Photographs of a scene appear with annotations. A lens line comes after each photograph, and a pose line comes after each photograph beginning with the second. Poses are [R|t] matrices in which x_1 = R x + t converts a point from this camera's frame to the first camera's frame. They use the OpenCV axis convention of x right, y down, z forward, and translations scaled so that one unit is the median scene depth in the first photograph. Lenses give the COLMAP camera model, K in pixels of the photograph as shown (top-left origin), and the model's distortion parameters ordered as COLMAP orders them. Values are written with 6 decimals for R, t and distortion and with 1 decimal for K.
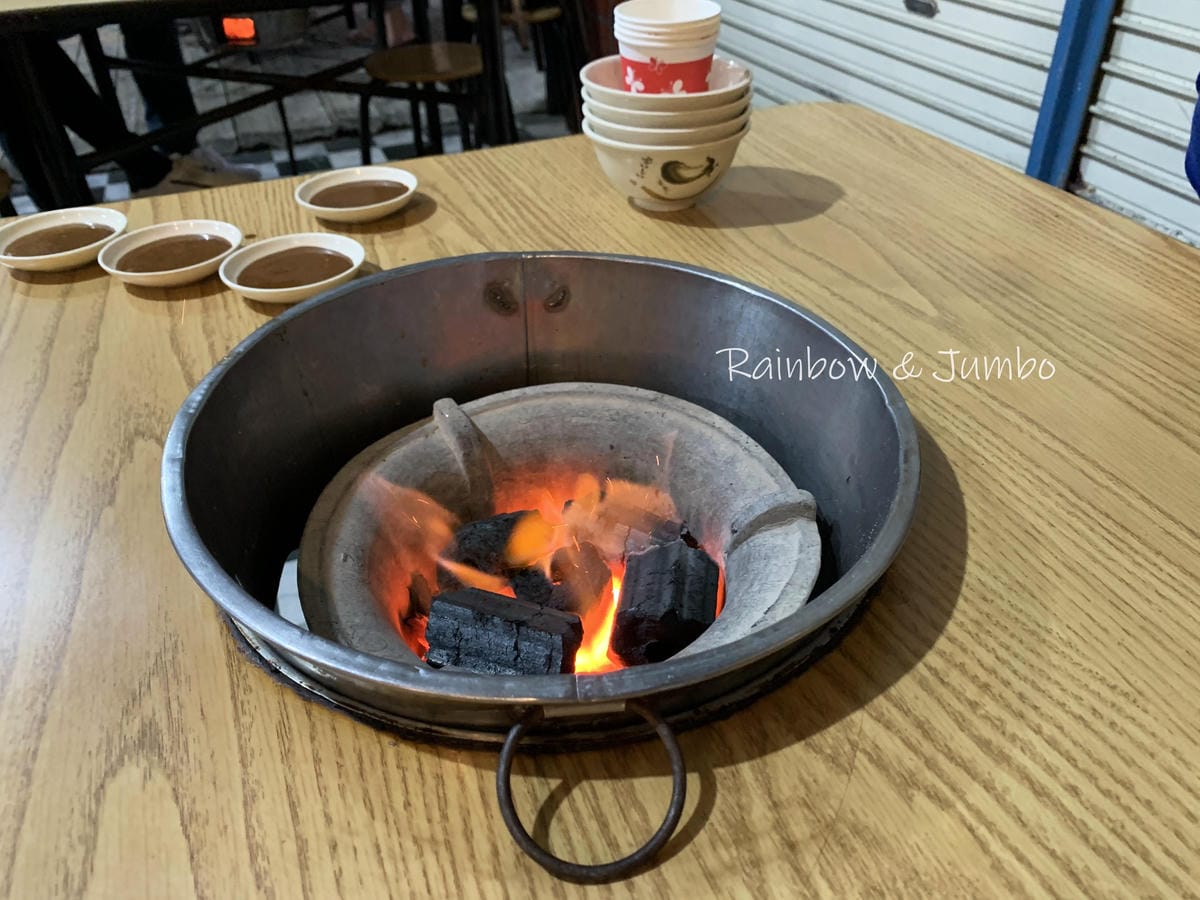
lens RADIAL K [[916.4, 0, 598.6], [0, 916.4, 461.9], [0, 0, 1]] dist [0.029793, -0.035397]
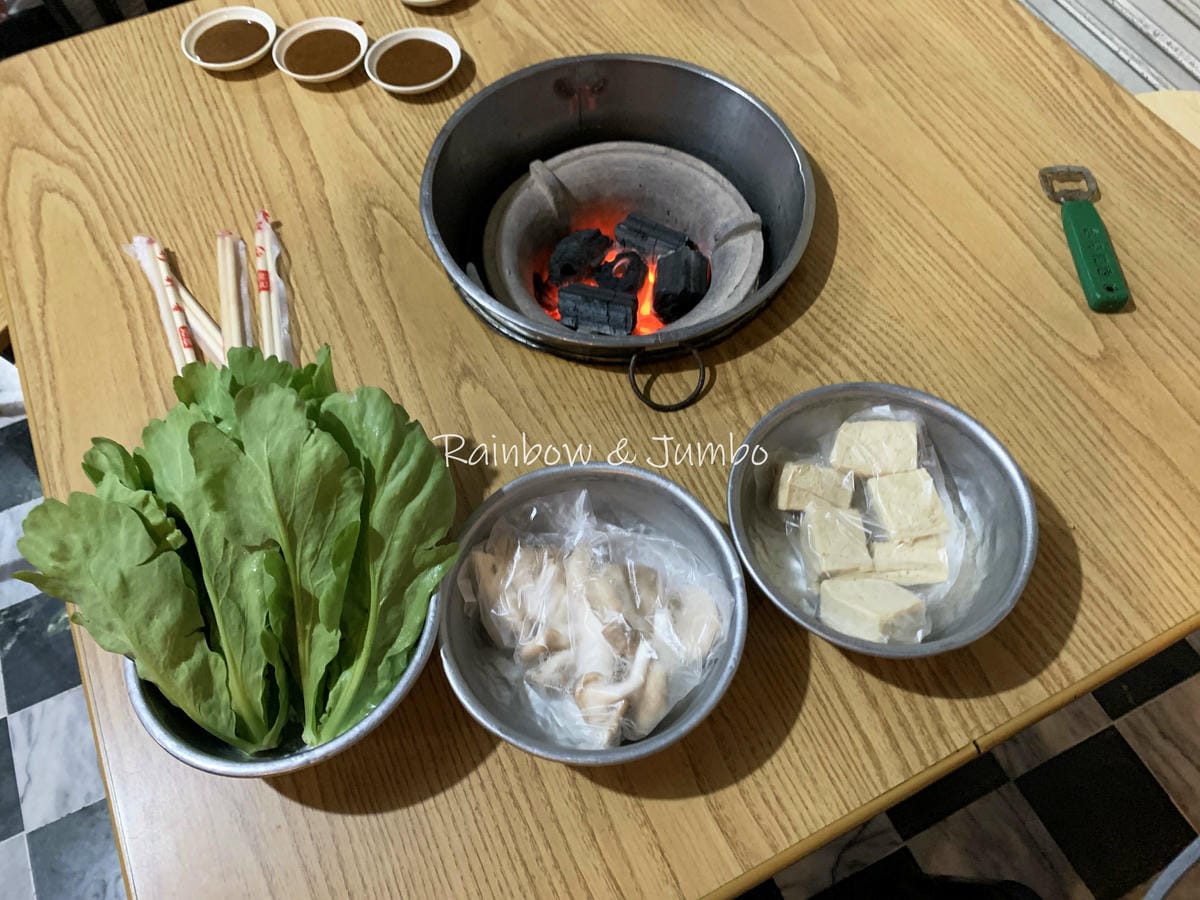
lens RADIAL K [[916.4, 0, 605.8], [0, 916.4, 450.3], [0, 0, 1]] dist [0.029793, -0.035397]
pose [[0.996152, -0.078204, 0.039561, -0.235936], [0.056531, 0.918299, 0.391832, -0.360737], [-0.066972, -0.388087, 0.919186, -1.097074]]
